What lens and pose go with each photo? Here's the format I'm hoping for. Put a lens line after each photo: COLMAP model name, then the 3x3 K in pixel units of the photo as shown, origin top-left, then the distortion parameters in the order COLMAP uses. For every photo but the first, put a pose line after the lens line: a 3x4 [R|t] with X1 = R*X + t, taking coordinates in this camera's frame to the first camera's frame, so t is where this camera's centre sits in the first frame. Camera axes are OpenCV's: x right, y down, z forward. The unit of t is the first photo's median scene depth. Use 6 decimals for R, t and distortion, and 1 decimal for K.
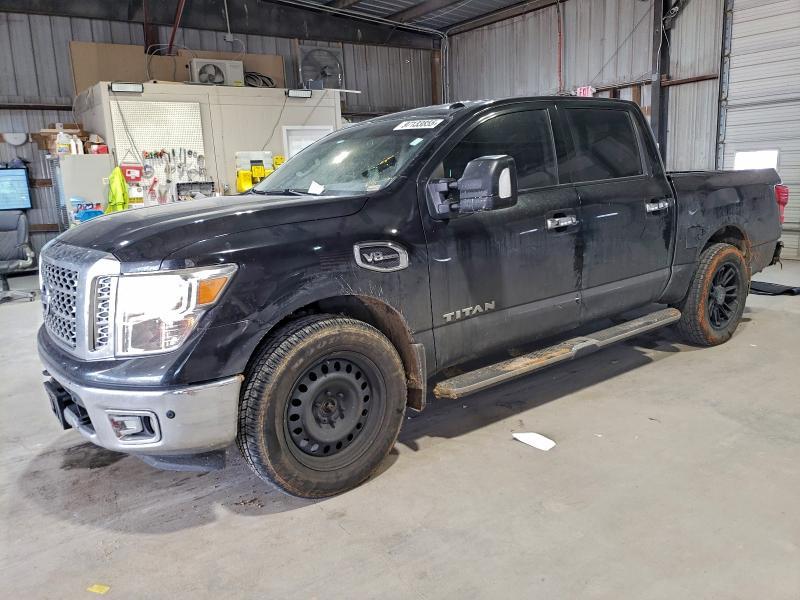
lens RADIAL K [[620.9, 0, 400.0], [0, 620.9, 300.0], [0, 0, 1]] dist [0.006996, 0.001067]
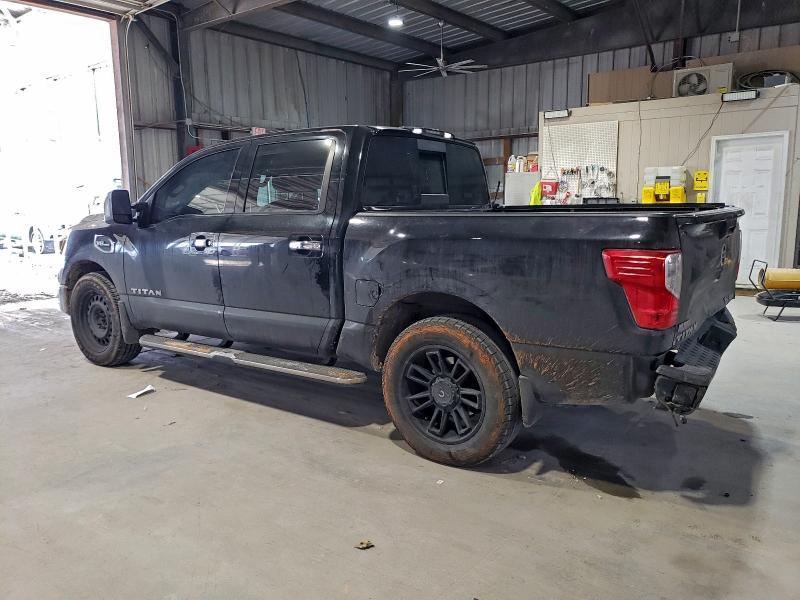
lens RADIAL K [[620.9, 0, 400.0], [0, 620.9, 300.0], [0, 0, 1]] dist [0.006996, 0.001067]
pose [[0.292989, 0.192666, -0.936503, 0.627666], [-0.197313, 0.970586, 0.137948, -0.107285], [0.935535, 0.144368, 0.322387, 0.402052]]
